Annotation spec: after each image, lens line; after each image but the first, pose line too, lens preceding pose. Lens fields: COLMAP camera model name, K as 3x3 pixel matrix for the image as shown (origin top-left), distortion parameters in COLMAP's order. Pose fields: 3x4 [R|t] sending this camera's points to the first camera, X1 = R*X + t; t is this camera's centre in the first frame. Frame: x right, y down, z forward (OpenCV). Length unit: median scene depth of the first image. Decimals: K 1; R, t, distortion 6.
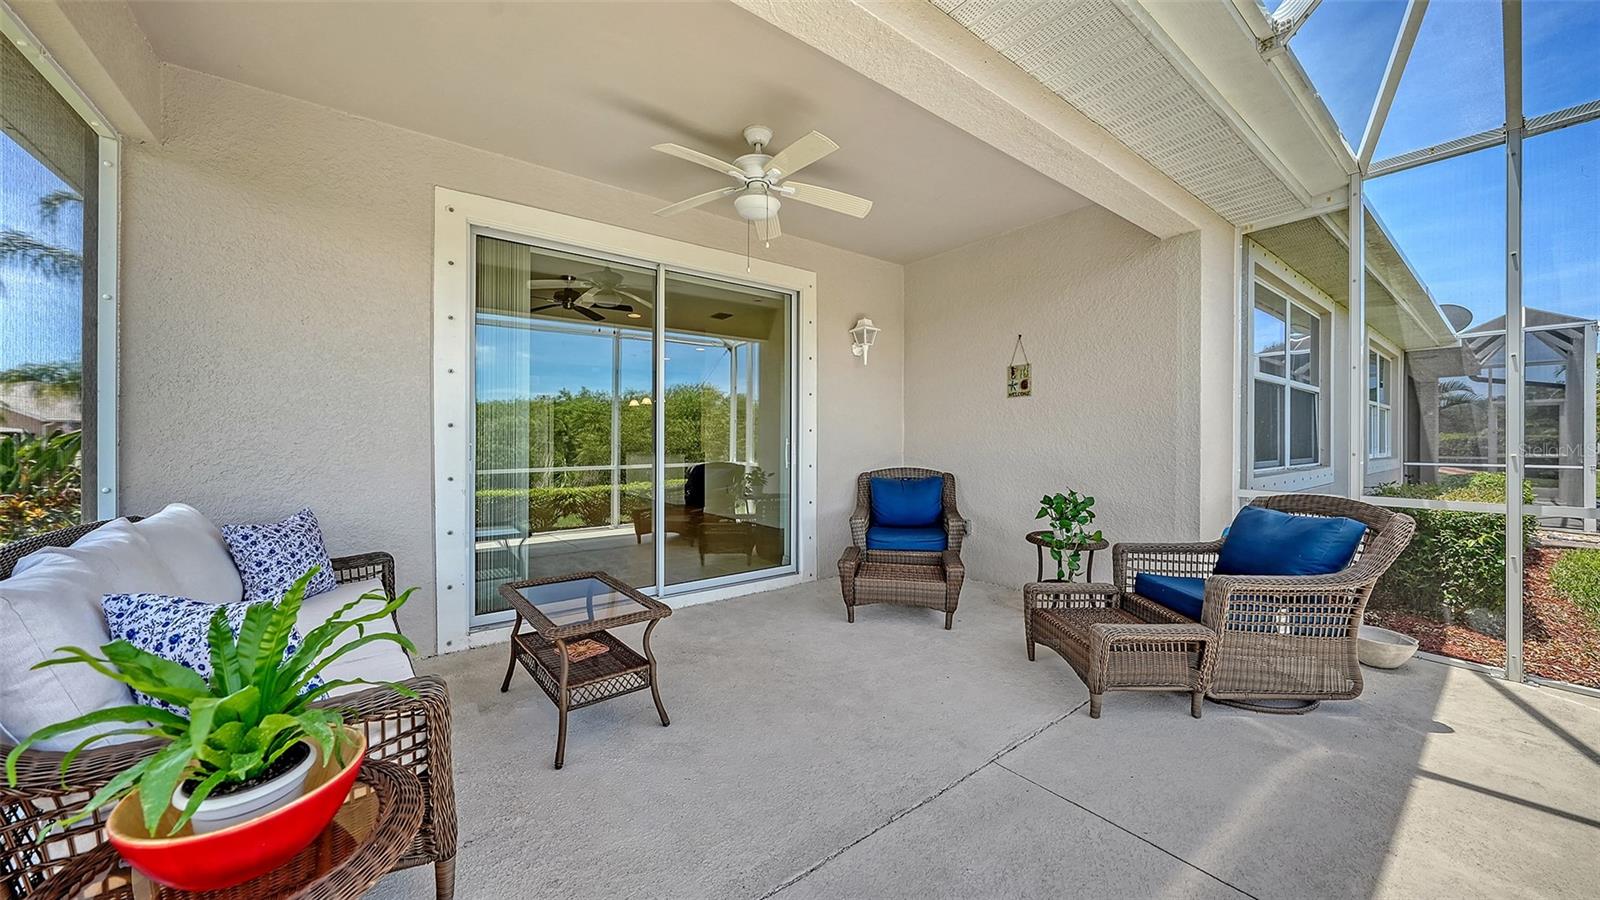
lens RADIAL K [[554.7, 0, 790.0], [0, 554.7, 446.7], [0, 0, 1]] dist [-0.001381, -0.000126]
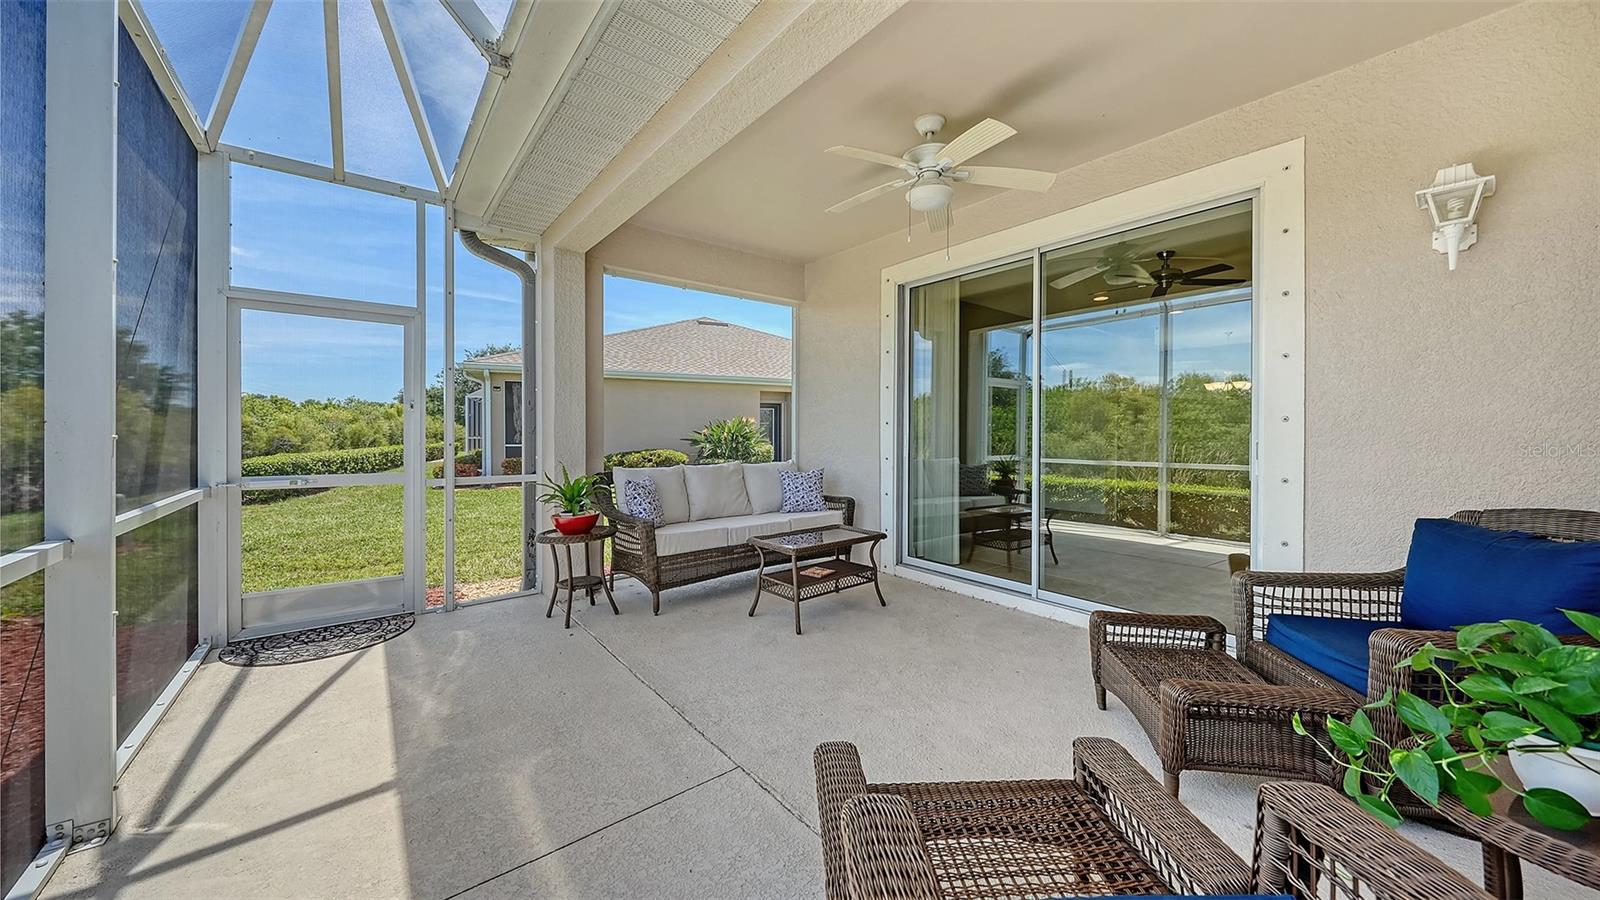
lens RADIAL K [[559.1, 0, 804.1], [0, 559.1, 437.7], [0, 0, 1]] dist [-0.005720, -0.000067]
pose [[0.024756, 0.012299, -0.999618, 0.677250], [-0.012741, 0.999847, 0.011986, -0.009486], [0.999612, 0.012439, 0.024908, 0.549660]]
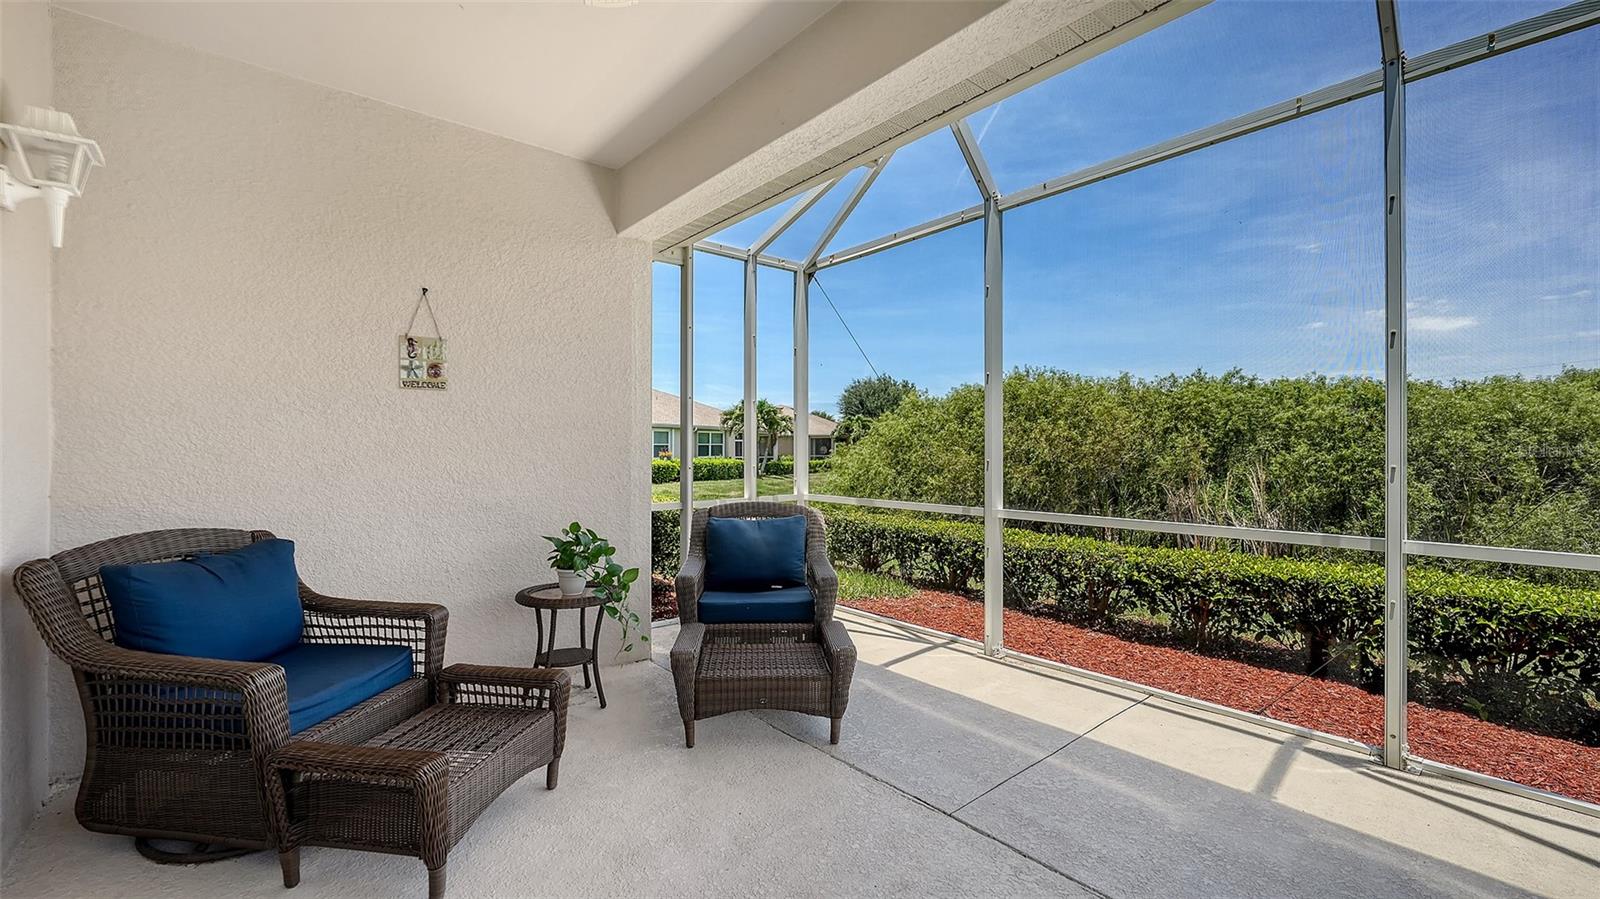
lens RADIAL K [[659.6, 0, 800.0], [0, 659.6, 449.5], [0, 0, 1]] dist [0.020623, -0.000076]
pose [[-0.051658, 0.003350, 0.998659, -0.361894], [0.006166, 0.999976, -0.003035, -0.019275], [-0.998646, 0.006001, -0.051677, 0.660221]]
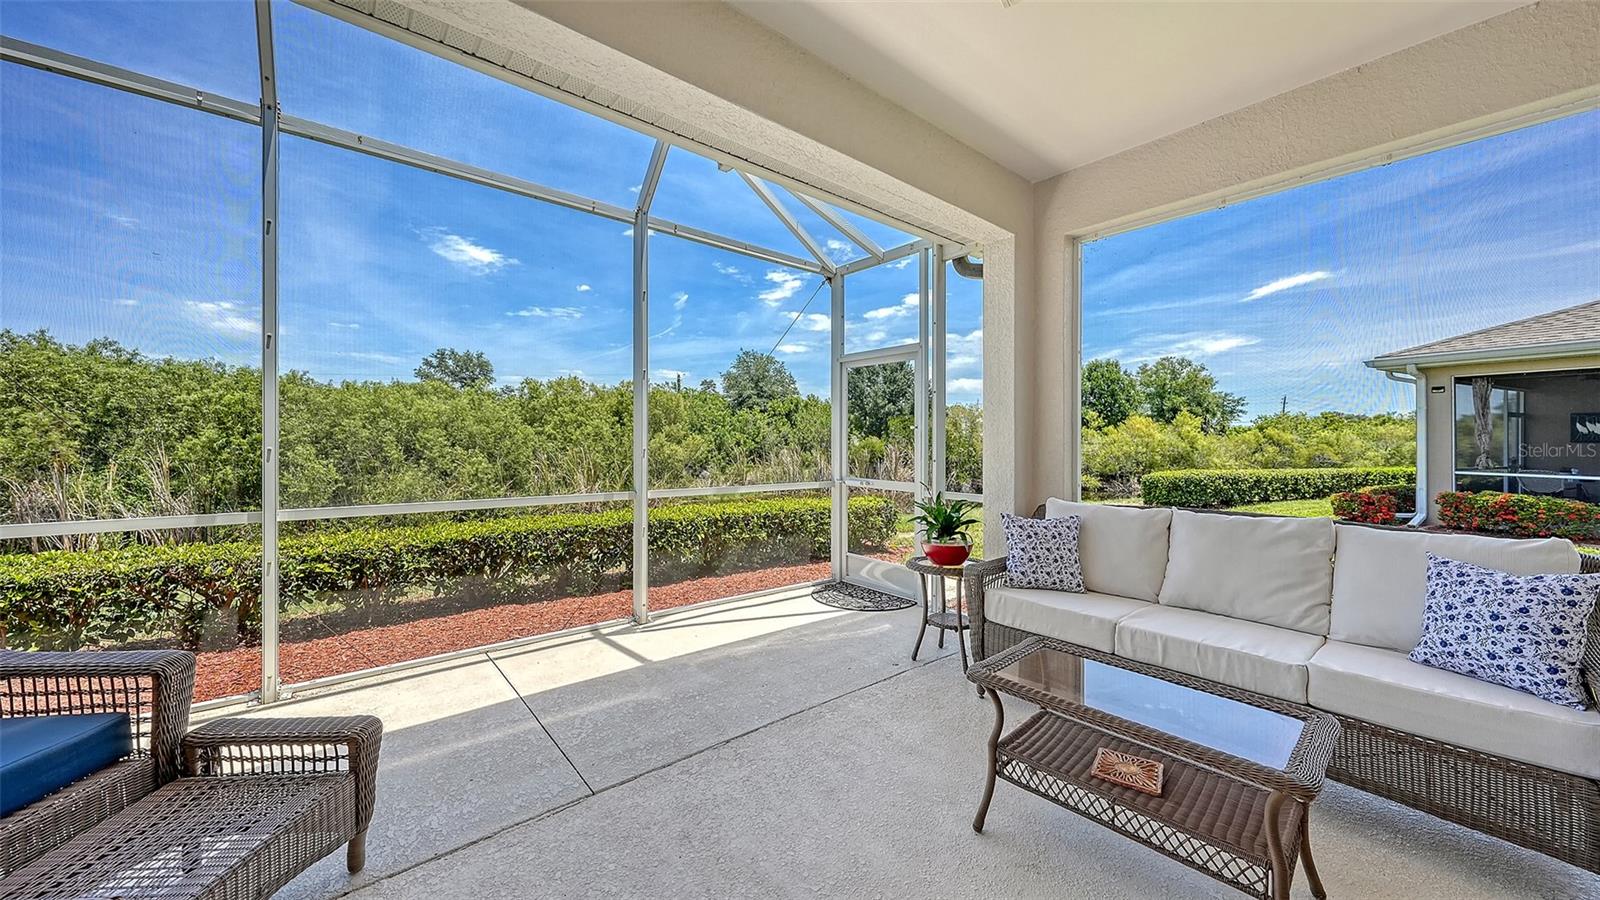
lens RADIAL K [[561.0, 0, 805.8], [0, 561.0, 440.1], [0, 0, 1]] dist [0.001064, -0.000035]
pose [[-0.999144, -0.008677, -0.040449, 0.029270], [-0.008947, 0.999939, 0.006484, -0.023994], [0.040391, 0.006841, -0.999161, 0.999521]]
